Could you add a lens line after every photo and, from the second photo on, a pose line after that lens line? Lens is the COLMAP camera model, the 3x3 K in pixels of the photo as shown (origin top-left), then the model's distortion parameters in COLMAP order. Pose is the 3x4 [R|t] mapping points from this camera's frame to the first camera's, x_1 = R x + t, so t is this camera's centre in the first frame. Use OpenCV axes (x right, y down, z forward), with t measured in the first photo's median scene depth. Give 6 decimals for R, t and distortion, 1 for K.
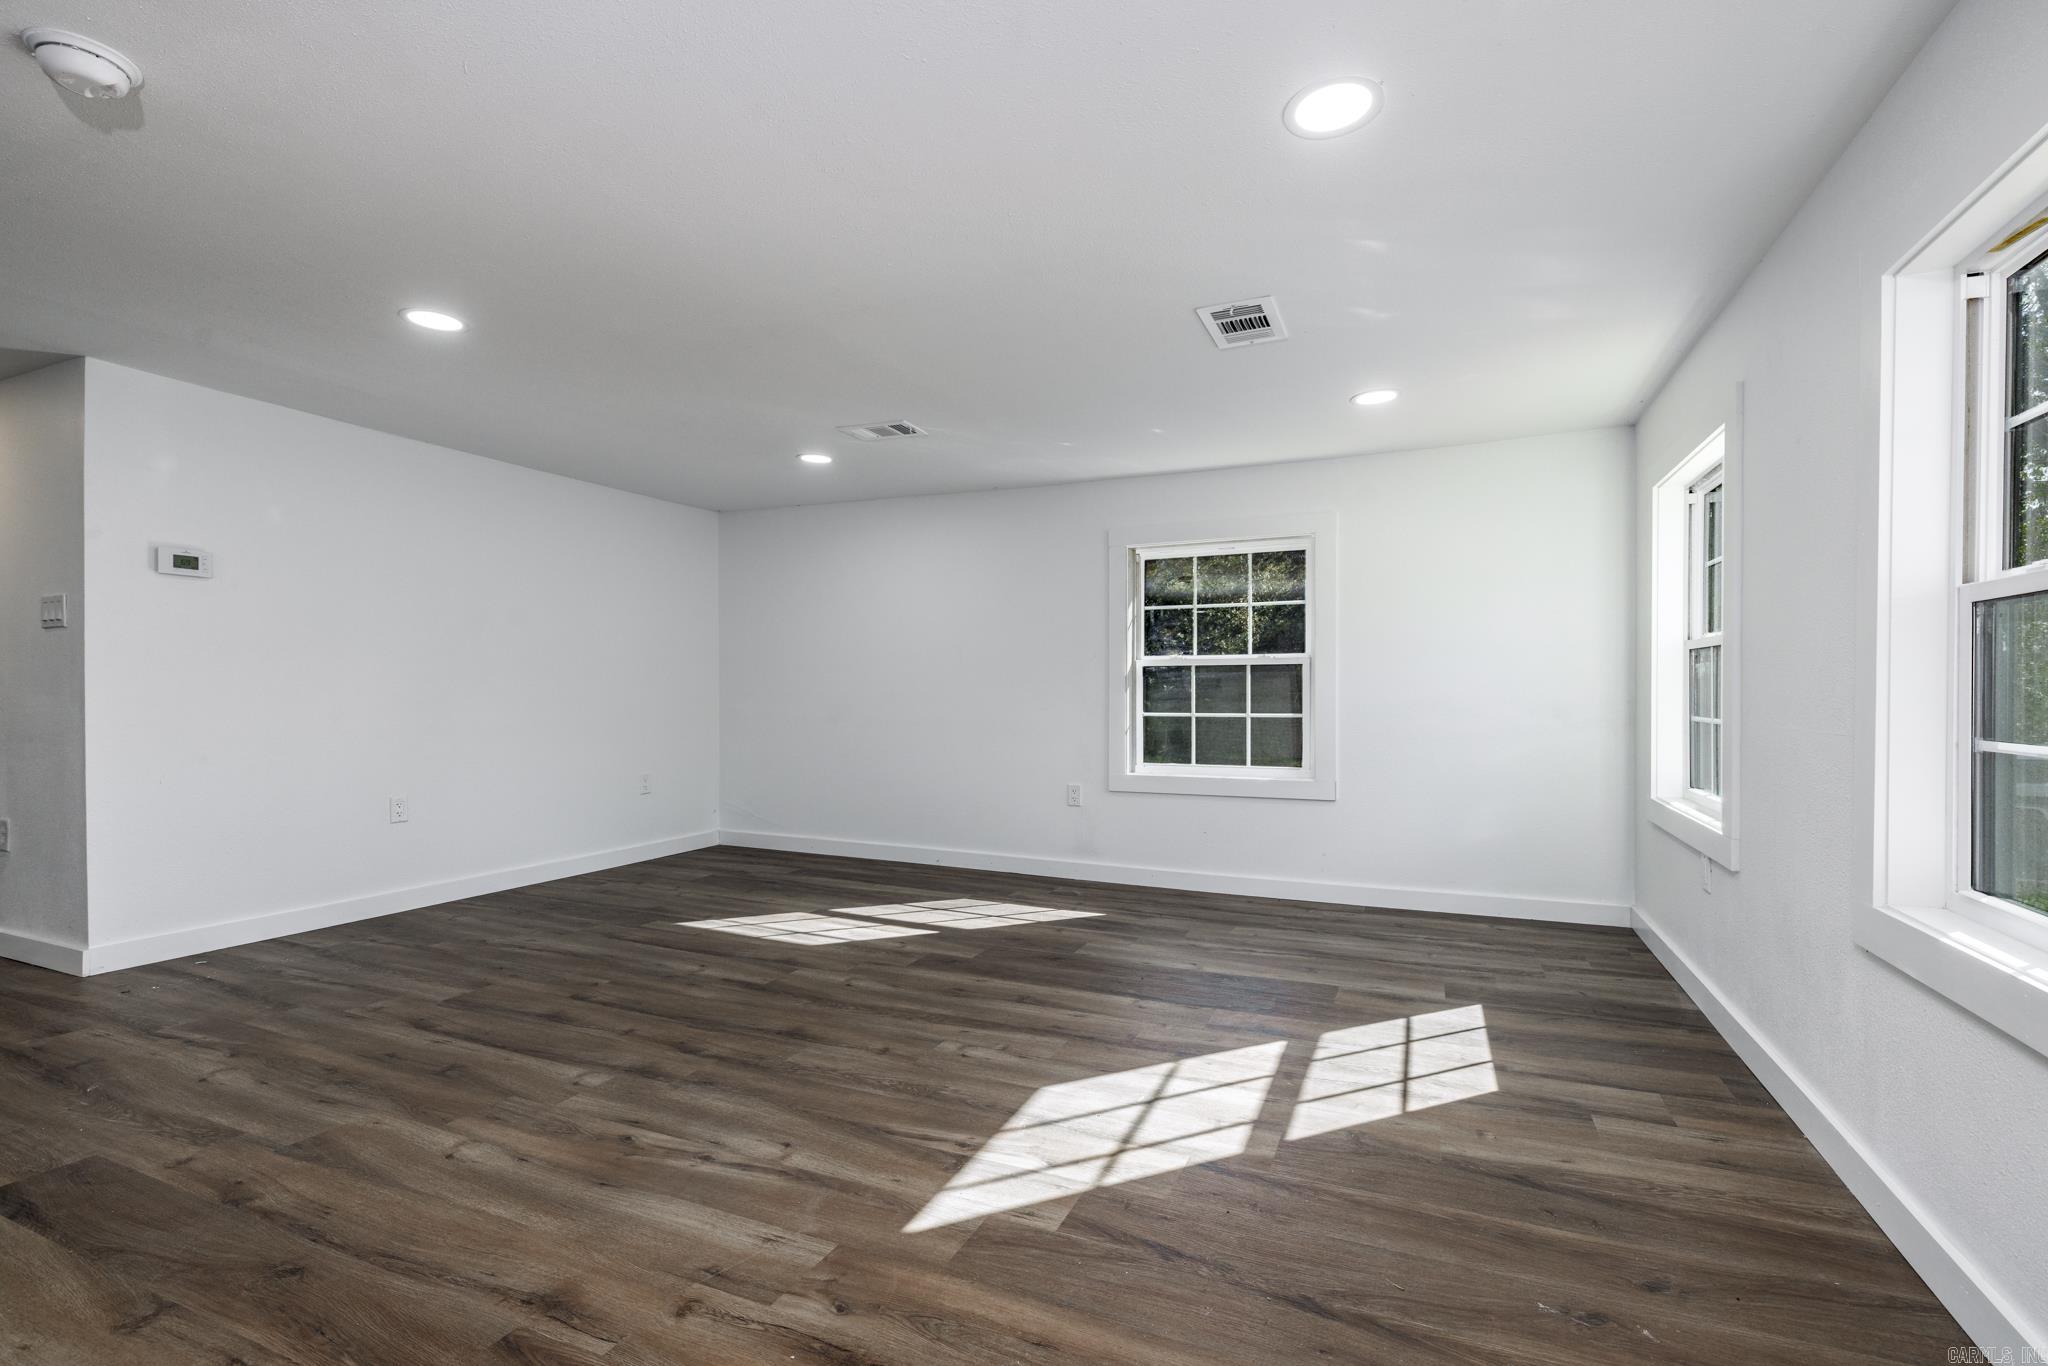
lens RADIAL K [[901.2, 0, 1029.5], [0, 901.2, 685.9], [0, 0, 1]] dist [-0.001086, 0.000855]
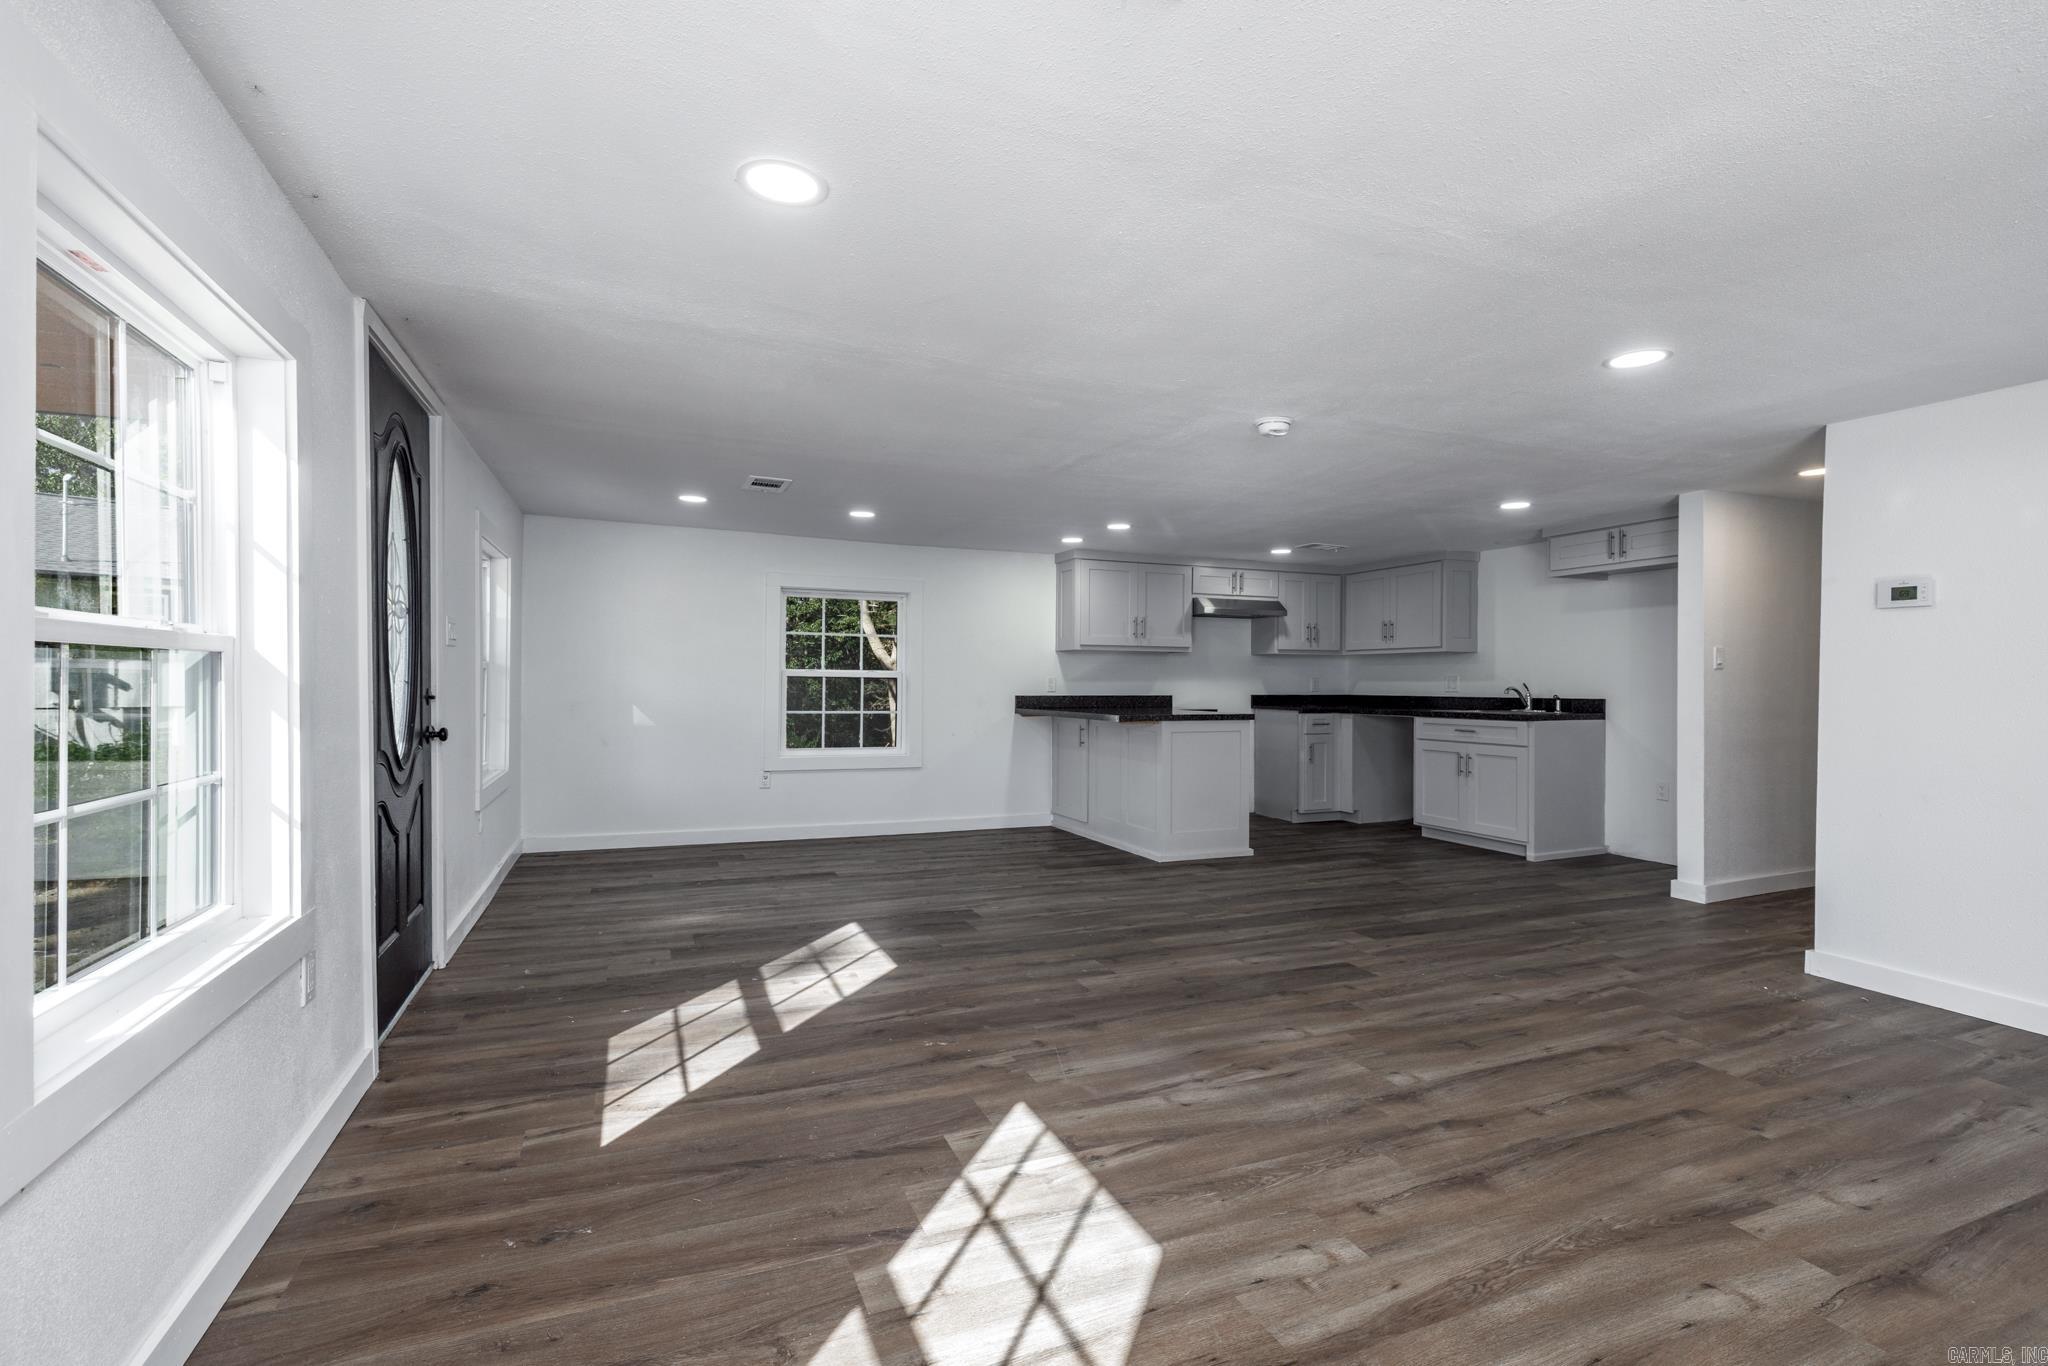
lens RADIAL K [[901.2, 0, 965.1], [0, 901.2, 686.1], [0, 0, 1]] dist [-0.001086, 0.000855]
pose [[-0.716211, -0.006589, -0.697853, 0.743460], [-0.007622, 0.999970, -0.001619, -0.043967], [0.697843, 0.004160, -0.716239, 1.563961]]
